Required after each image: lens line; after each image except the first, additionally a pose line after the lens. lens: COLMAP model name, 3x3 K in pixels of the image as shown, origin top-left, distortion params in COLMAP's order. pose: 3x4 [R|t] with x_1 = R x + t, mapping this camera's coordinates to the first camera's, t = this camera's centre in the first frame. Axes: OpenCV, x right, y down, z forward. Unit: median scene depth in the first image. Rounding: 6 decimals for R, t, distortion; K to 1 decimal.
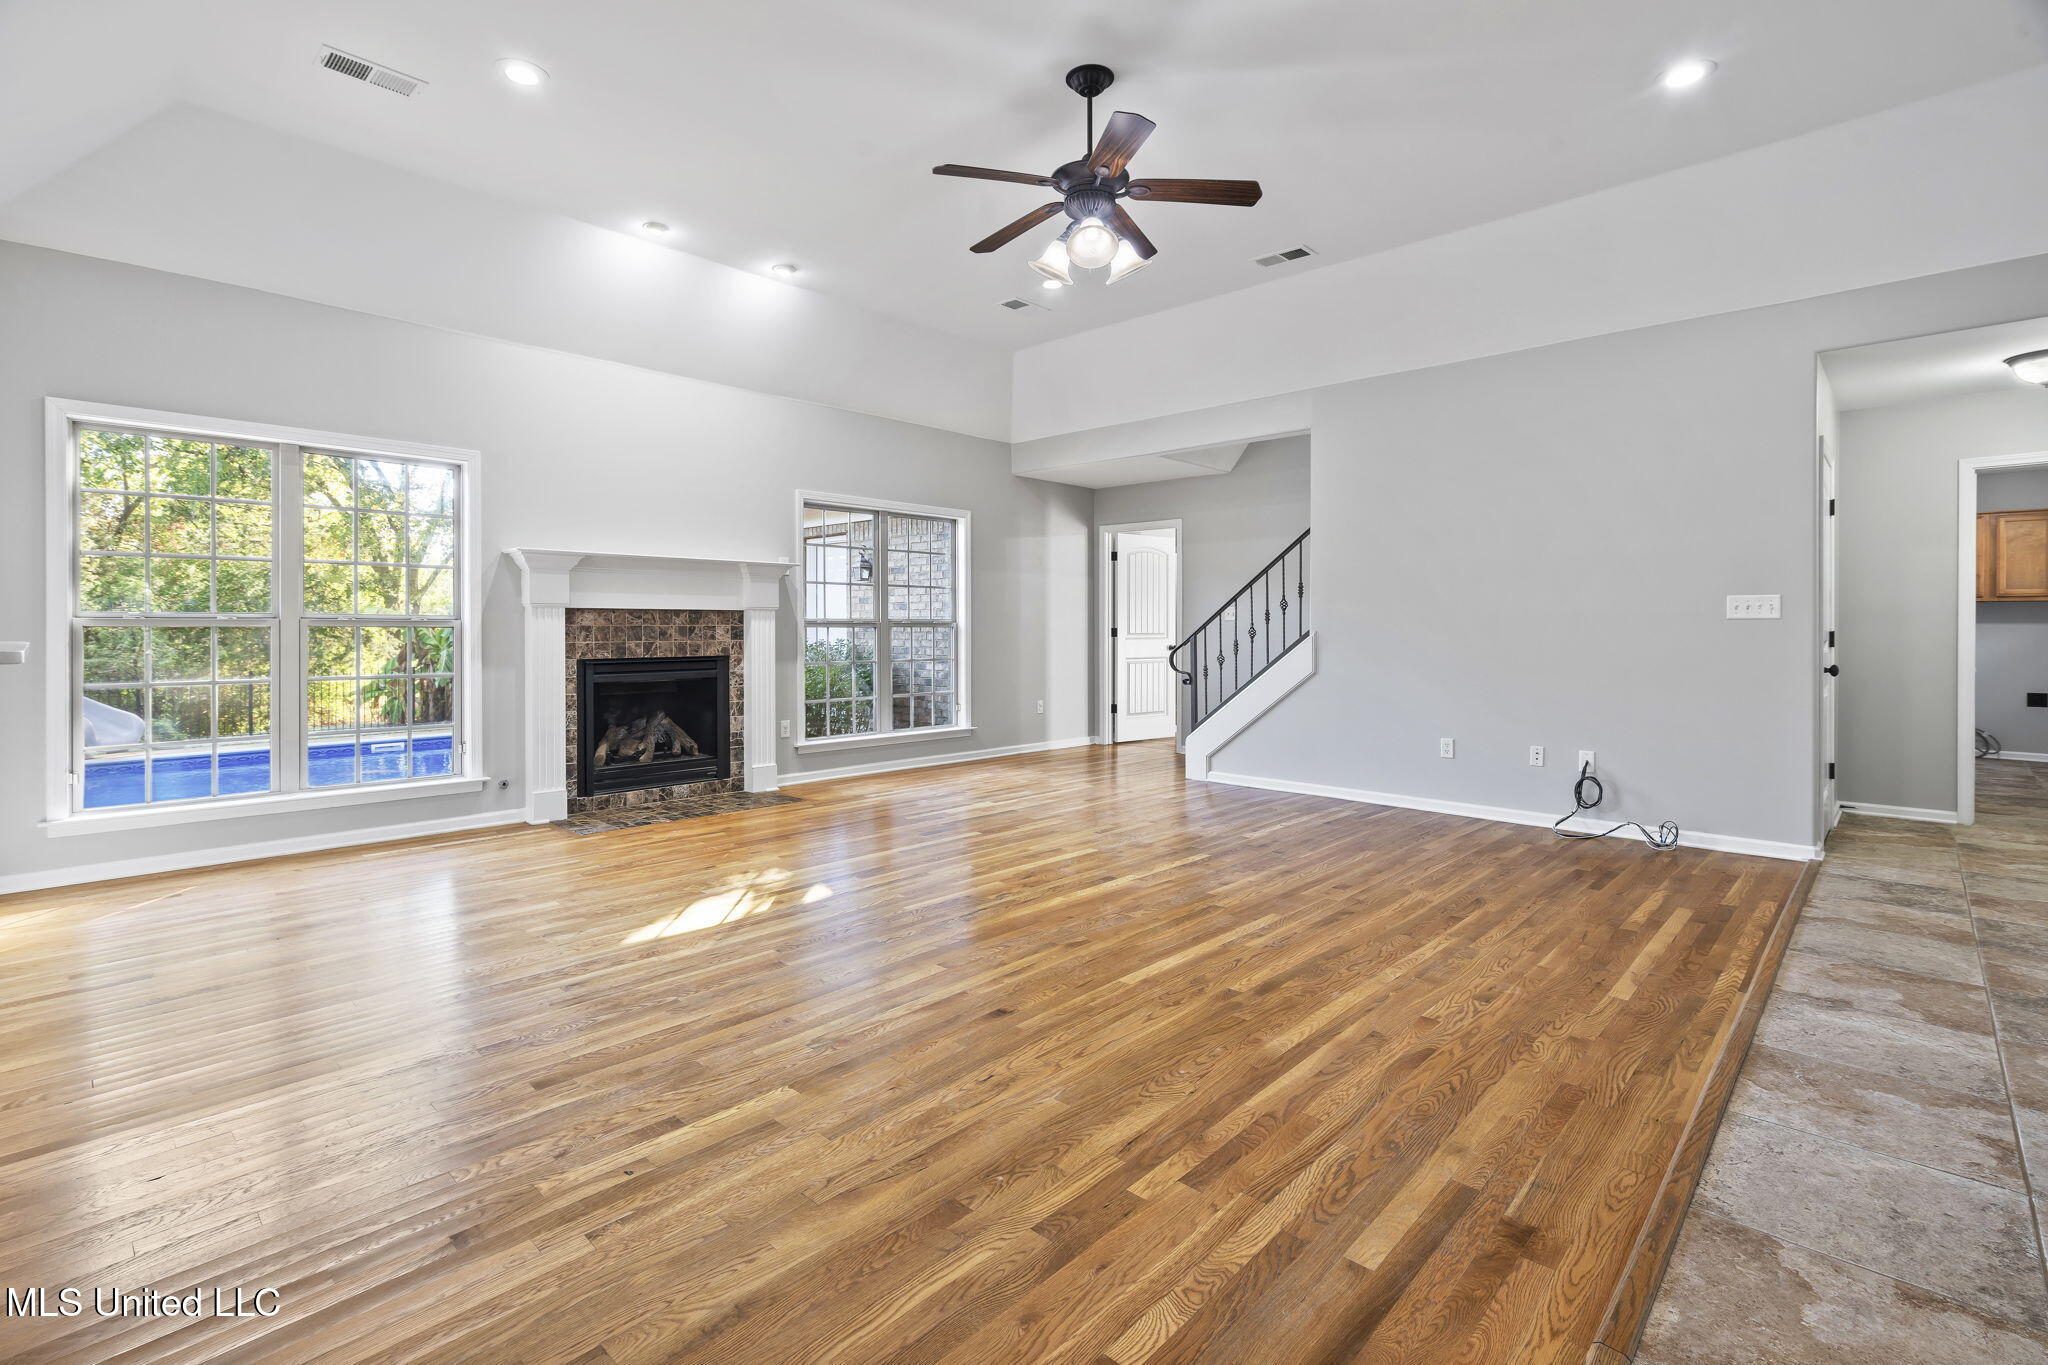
lens RADIAL K [[916.6, 0, 1014.0], [0, 916.6, 644.8], [0, 0, 1]] dist [-0.003187, 0.000240]
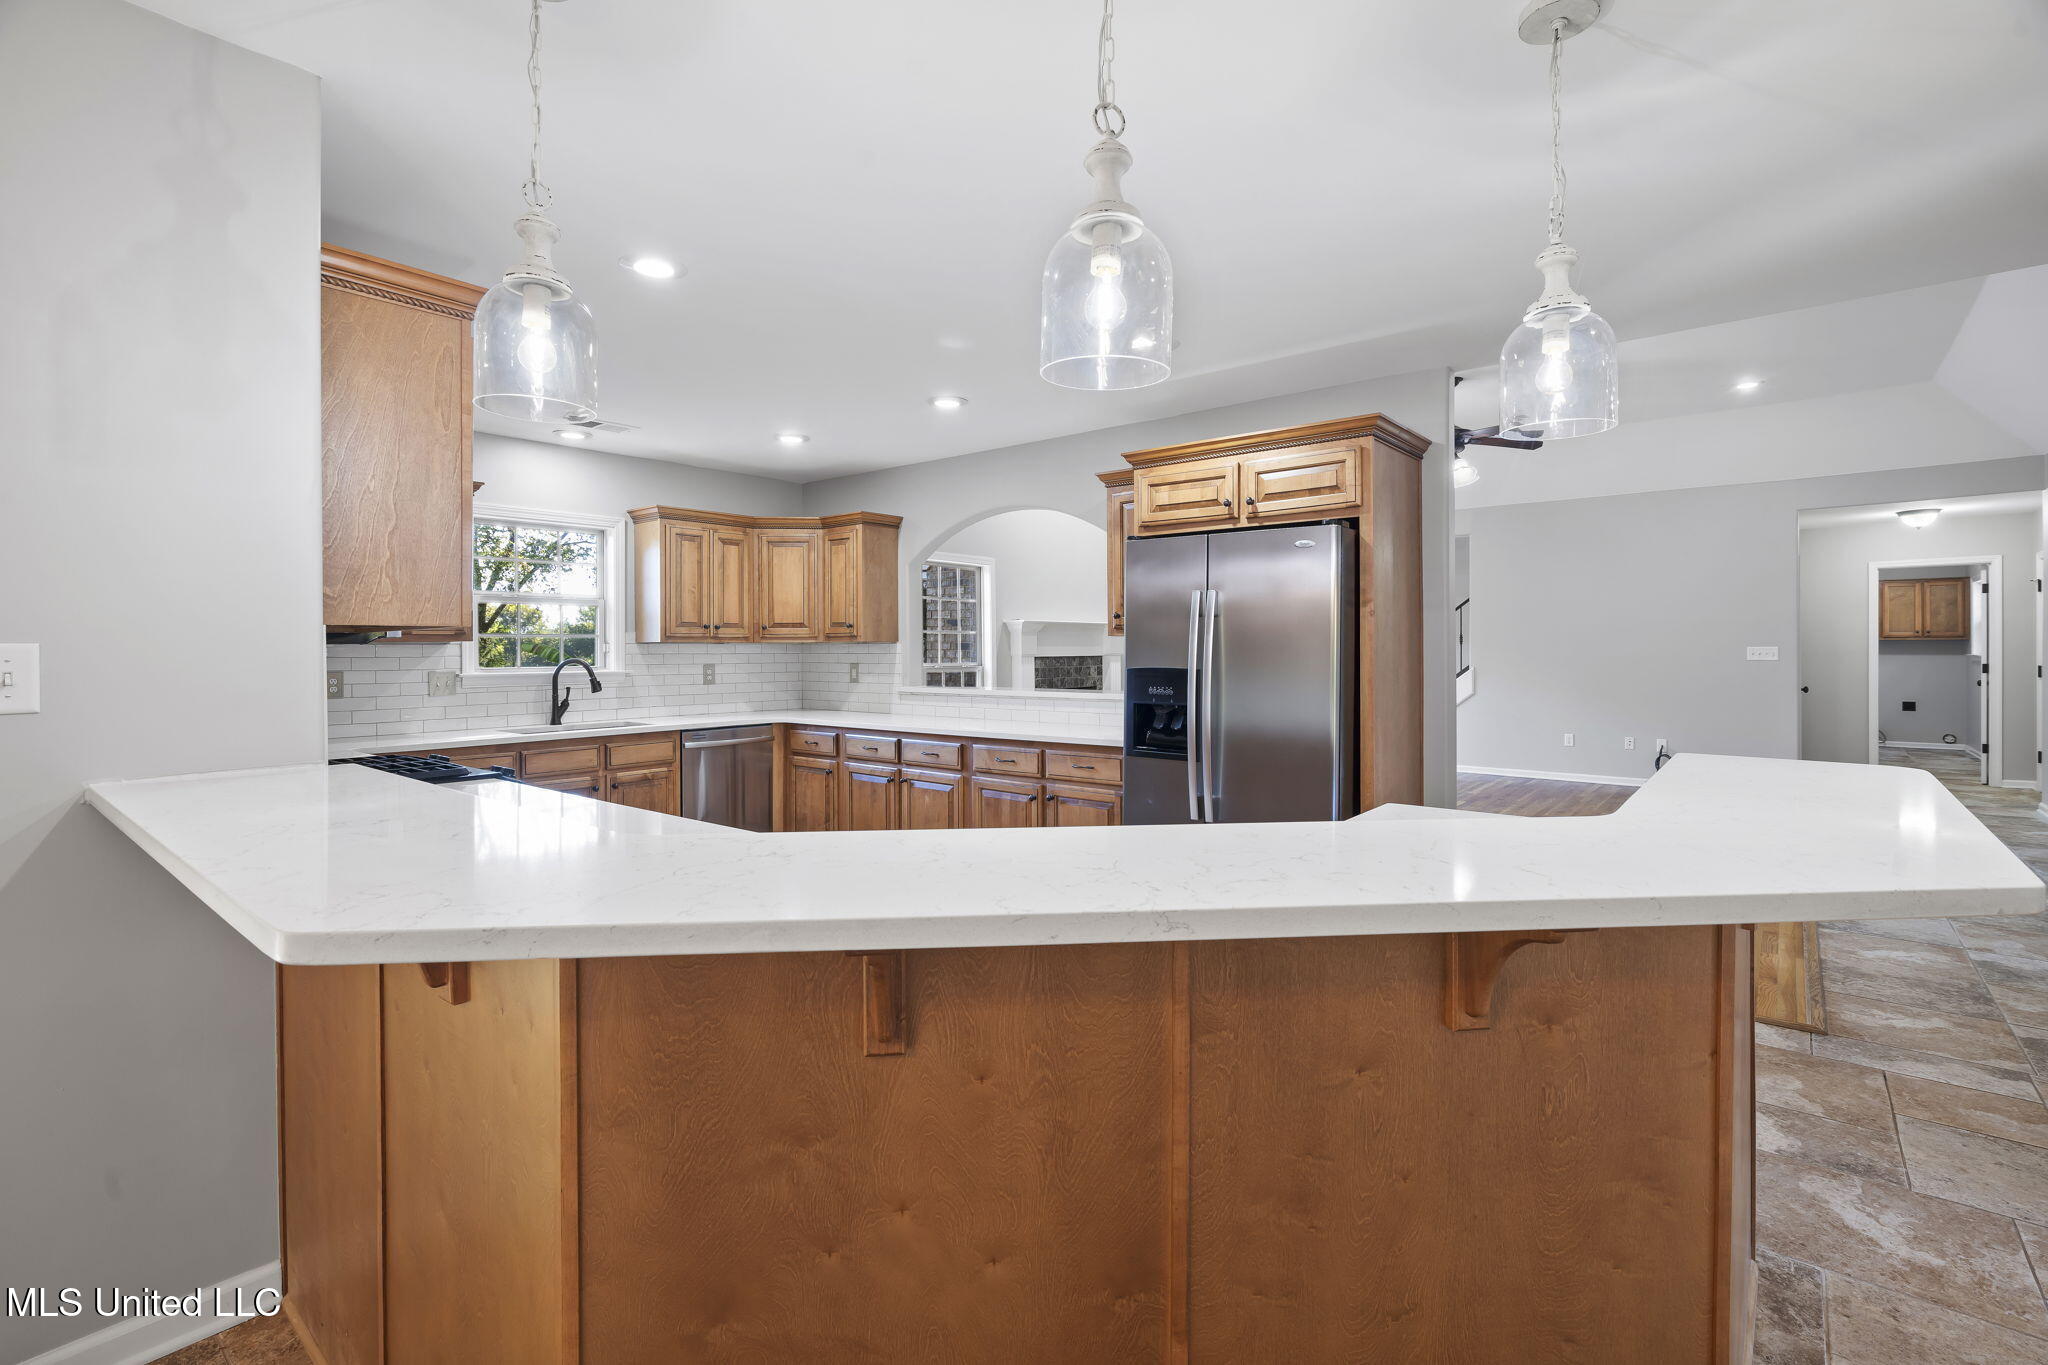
lens RADIAL K [[932.7, 0, 1014.2], [0, 932.7, 664.2], [0, 0, 1]] dist [0.000681, 0.000975]
pose [[0.997043, -0.008074, 0.076414, -0.616999], [0.008221, 0.999965, -0.001612, -0.024919], [-0.076398, 0.002235, 0.997075, -0.545530]]
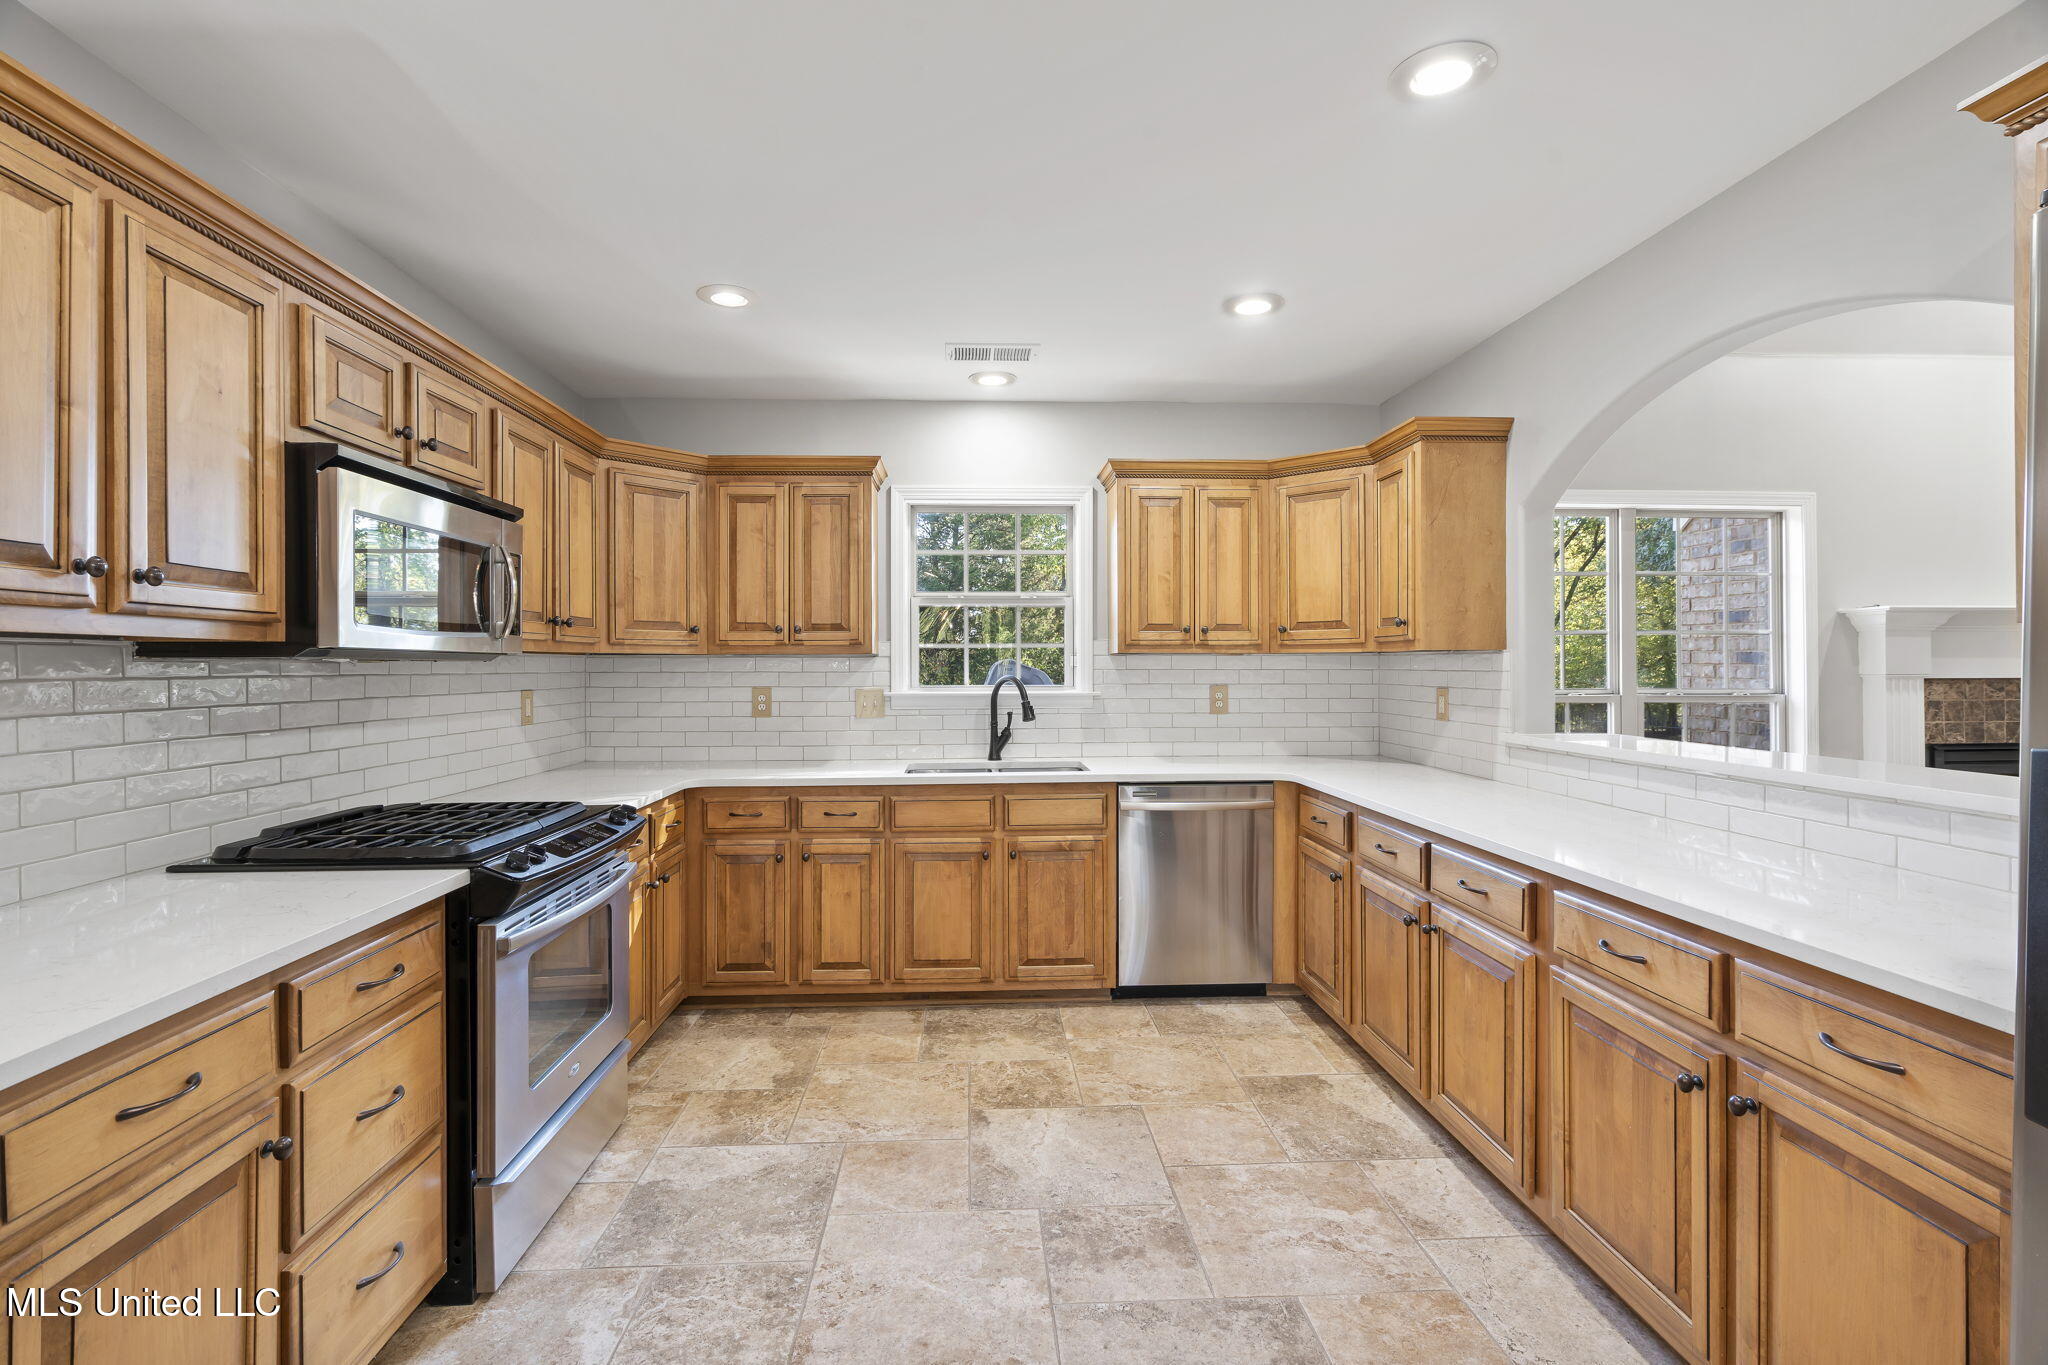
lens RADIAL K [[932.7, 0, 1014.2], [0, 932.7, 664.2], [0, 0, 1]] dist [0.000681, 0.000975]
pose [[0.738479, -0.005071, -0.674257, -0.502960], [-0.007796, 0.999841, -0.016057, -0.032537], [0.674231, 0.017114, 0.738322, -0.107467]]
